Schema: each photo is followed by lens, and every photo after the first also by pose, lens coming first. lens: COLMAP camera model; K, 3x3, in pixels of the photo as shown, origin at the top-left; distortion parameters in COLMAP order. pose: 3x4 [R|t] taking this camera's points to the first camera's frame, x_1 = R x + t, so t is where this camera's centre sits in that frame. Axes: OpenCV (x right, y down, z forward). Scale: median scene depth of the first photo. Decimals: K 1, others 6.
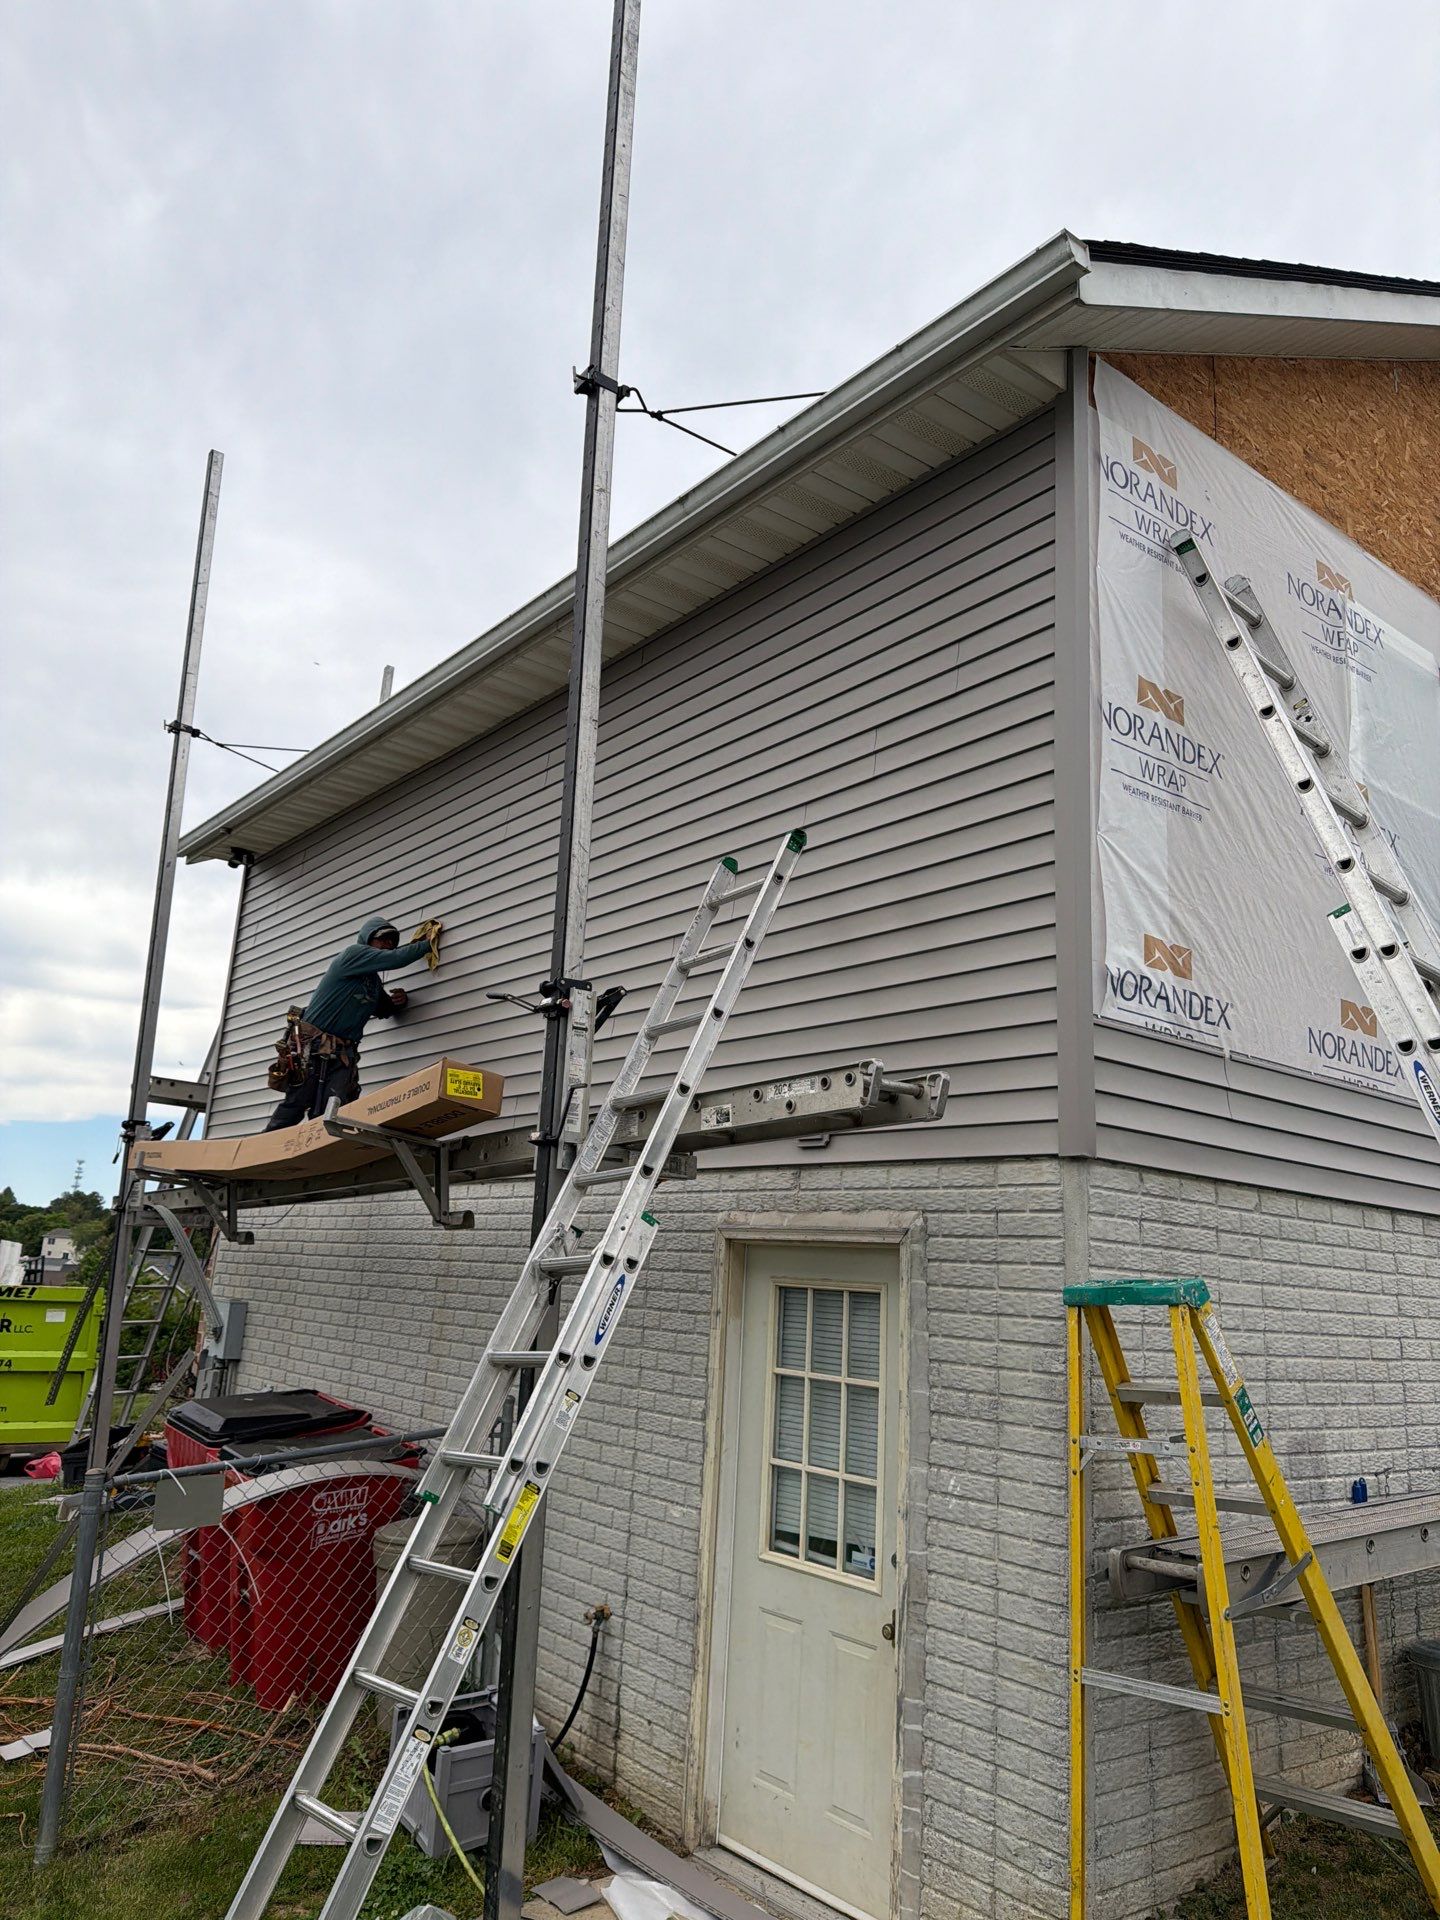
lens RADIAL K [[1331.9, 0, 713.0], [0, 1331.9, 934.2], [0, 0, 1]] dist [0.113509, -0.145485]
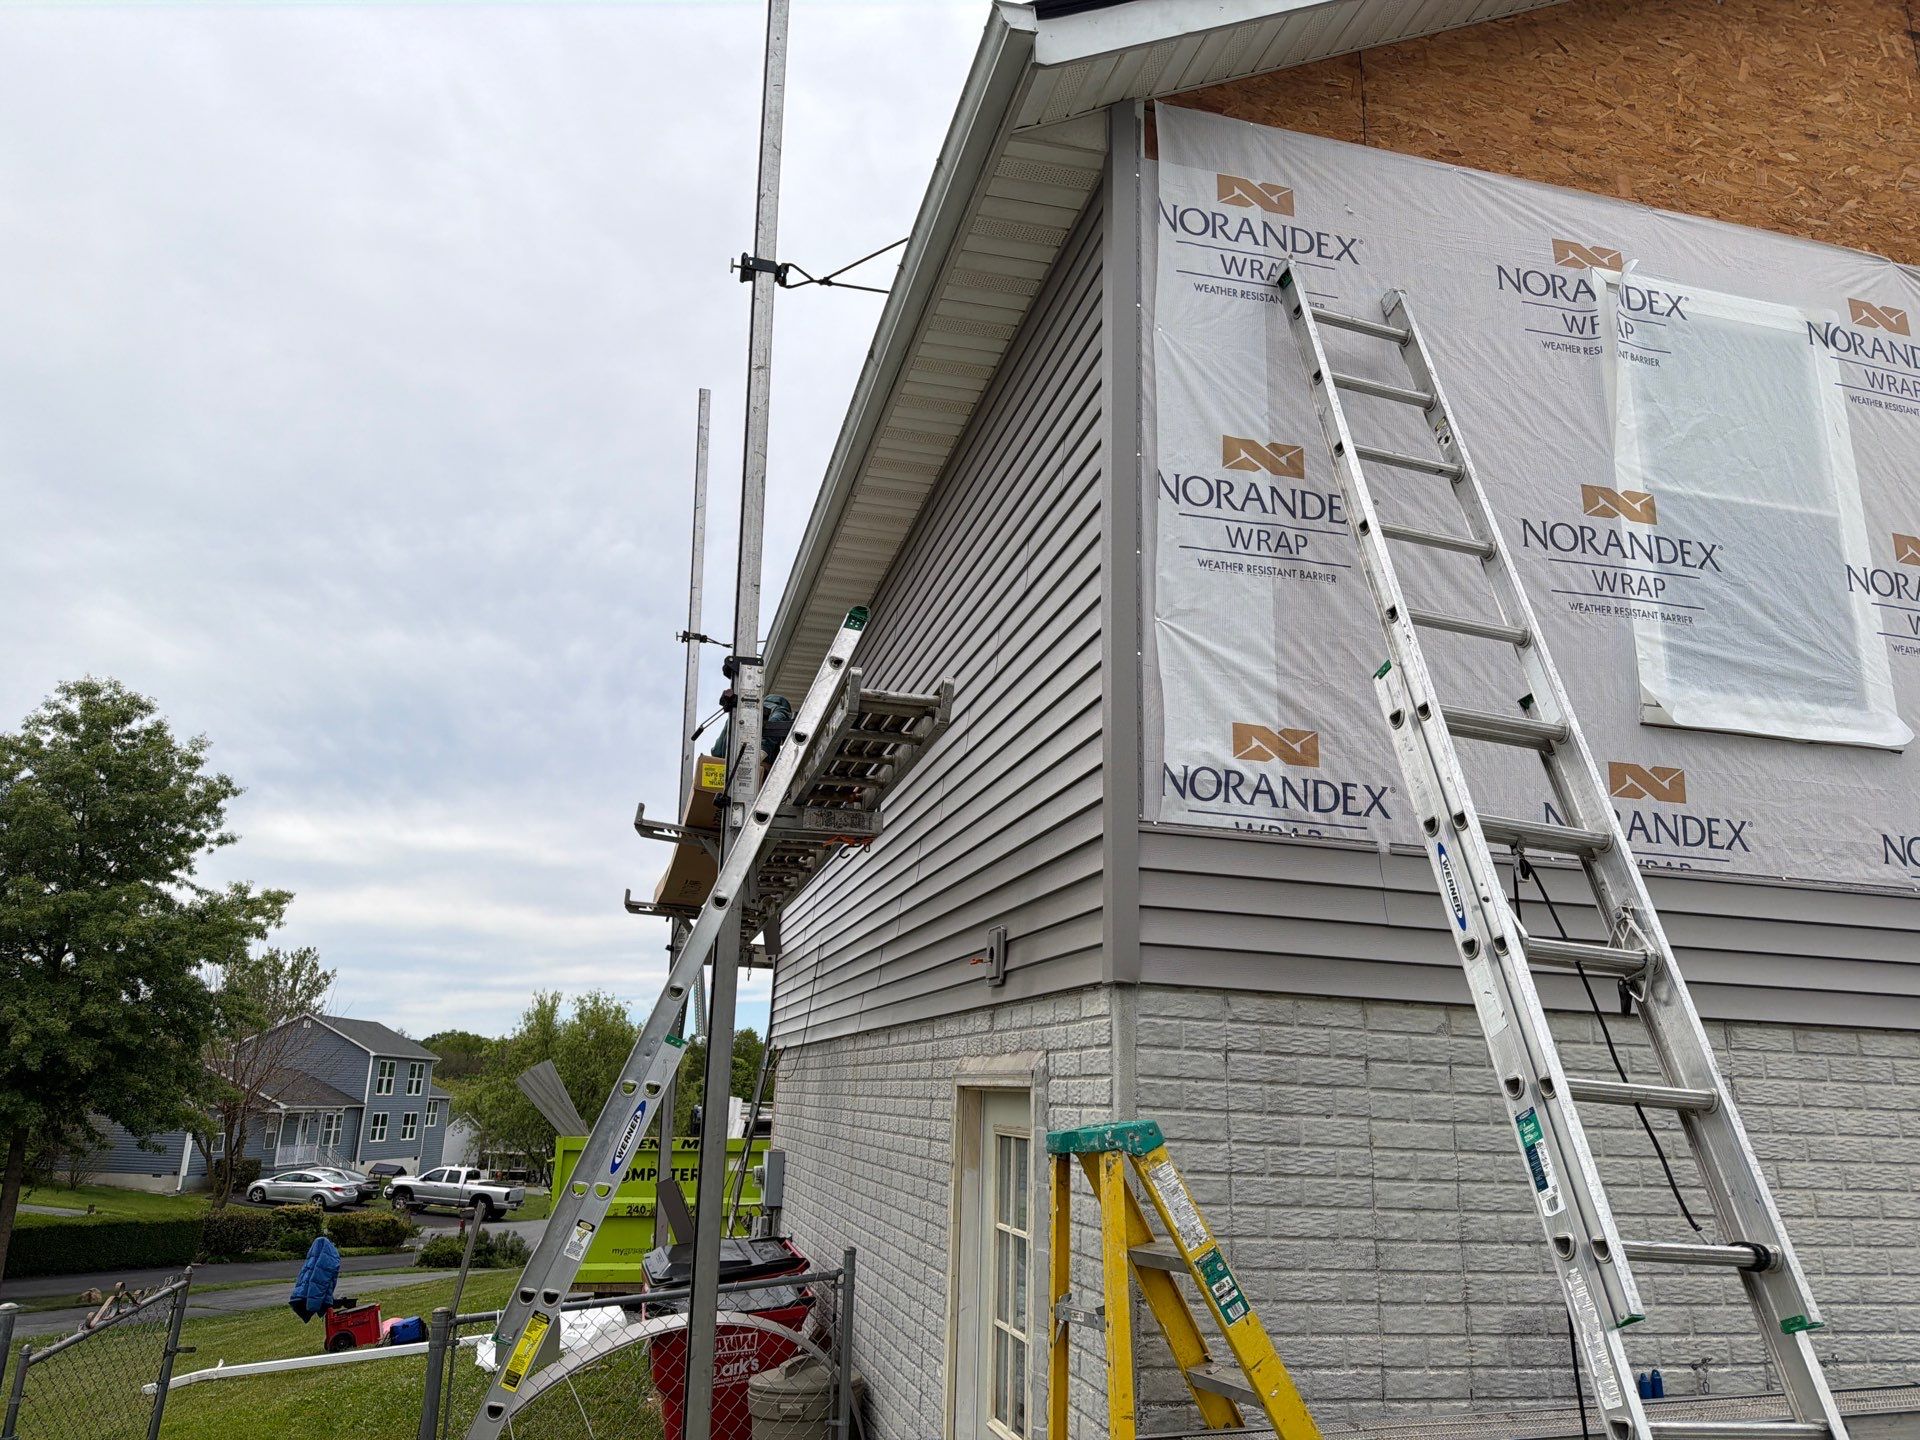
lens RADIAL K [[1325.0, 0, 955.1], [0, 1325.0, 711.9], [0, 0, 1]] dist [0.119623, -0.138775]
pose [[0.912244, -0.138141, -0.385653, 0.479040], [0.120524, 0.990266, -0.069619, 0.030794], [0.391516, 0.017029, 0.920014, 0.119176]]
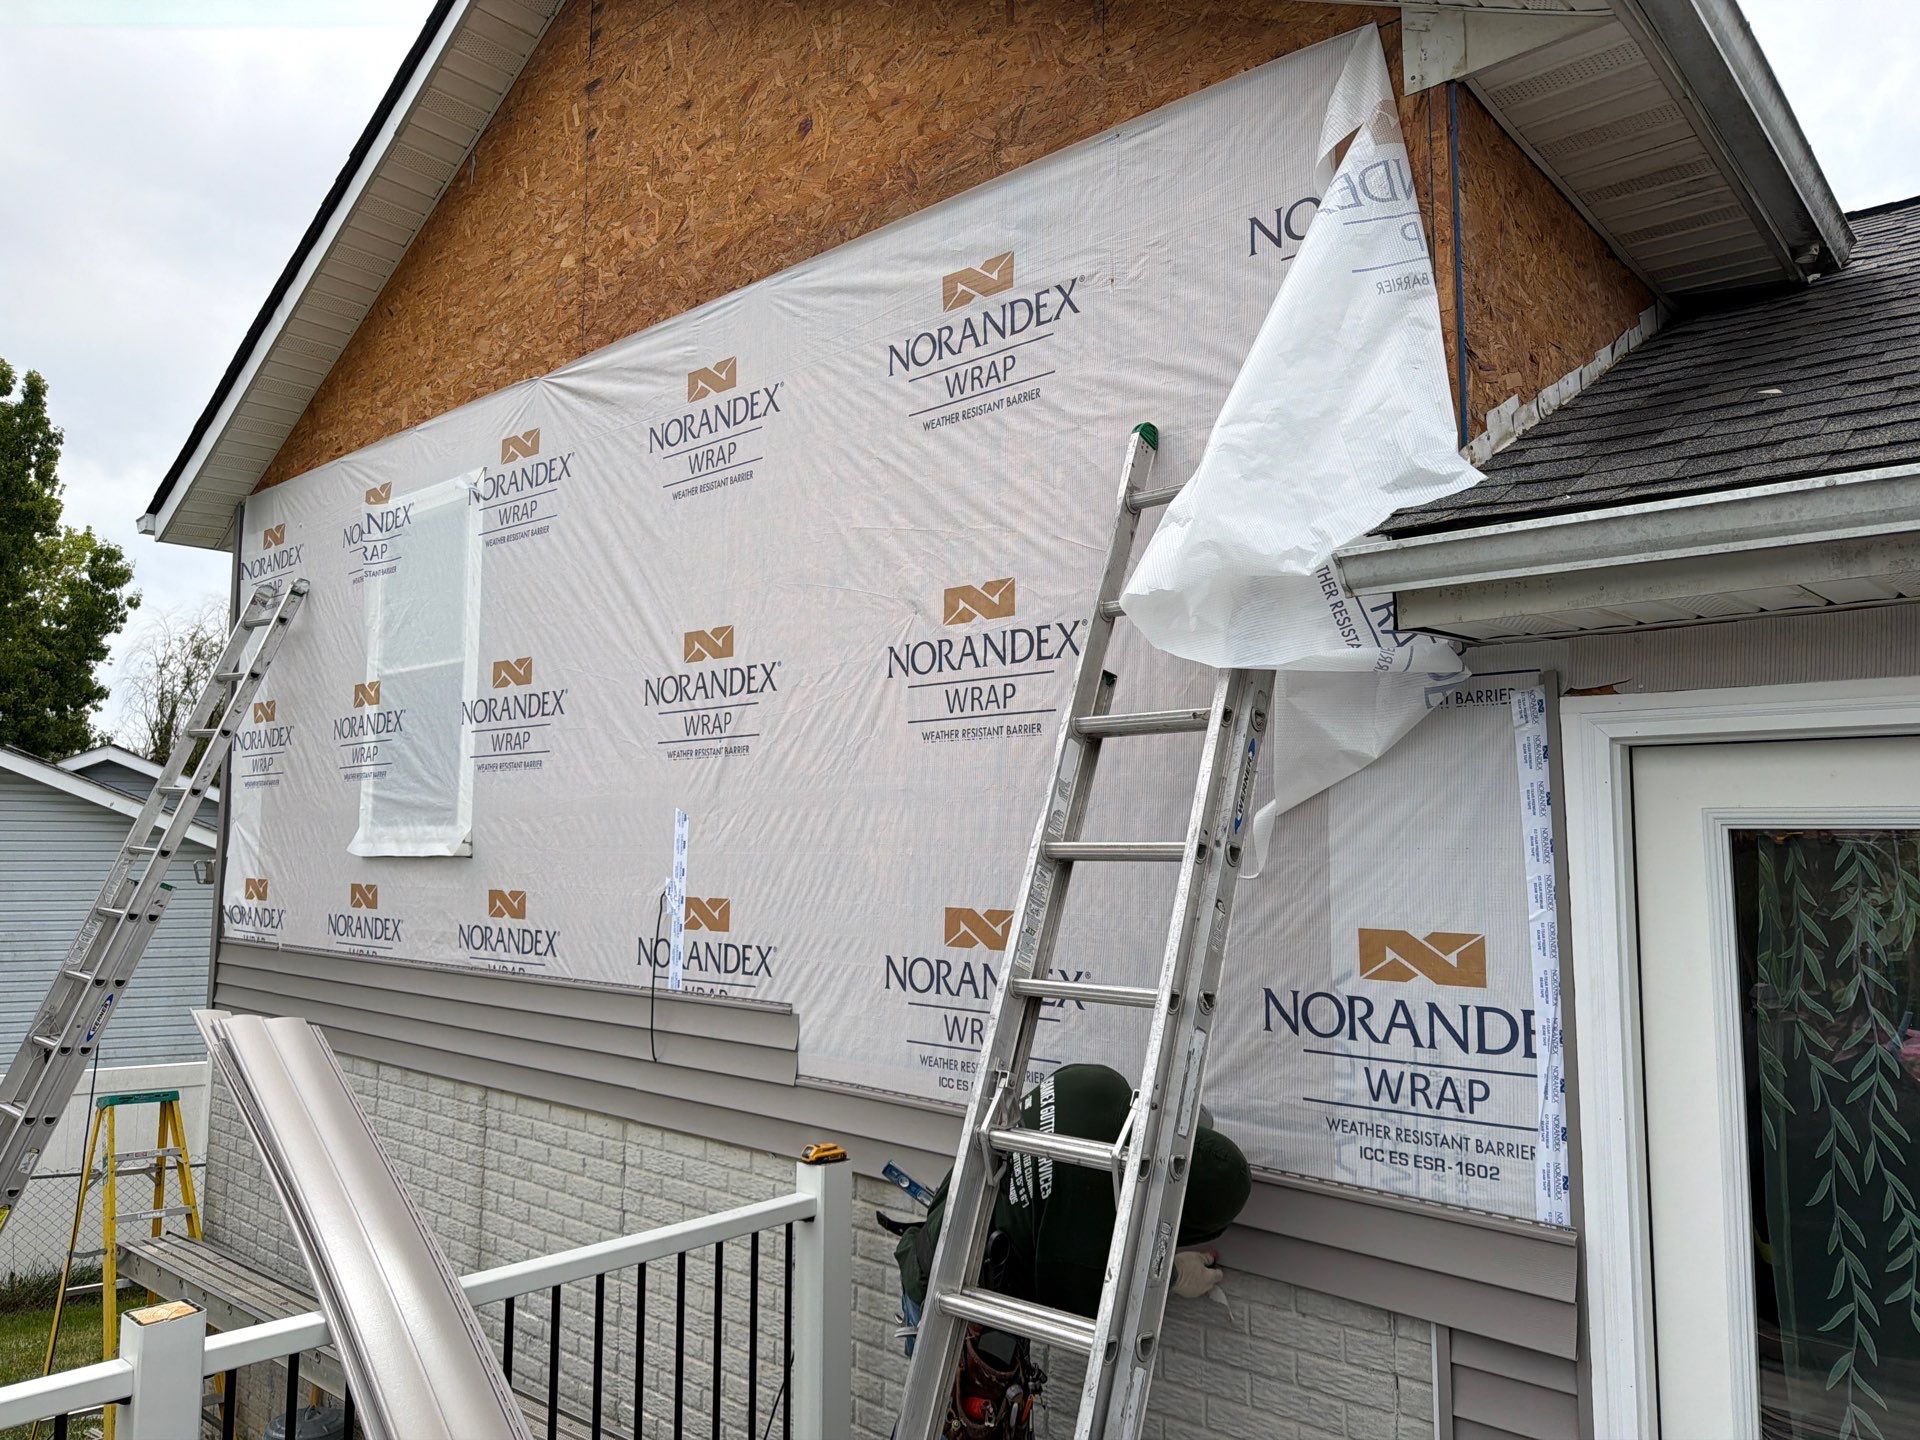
lens RADIAL K [[1350.1, 0, 960.0], [0, 1350.1, 720.0], [0, 0, 1]] dist [0.129518, -0.319230]
pose [[0.166656, -0.151766, -0.974265, 2.237577], [0.247056, 0.962992, -0.107749, 0.220608], [0.954562, -0.222741, 0.197983, 1.701430]]
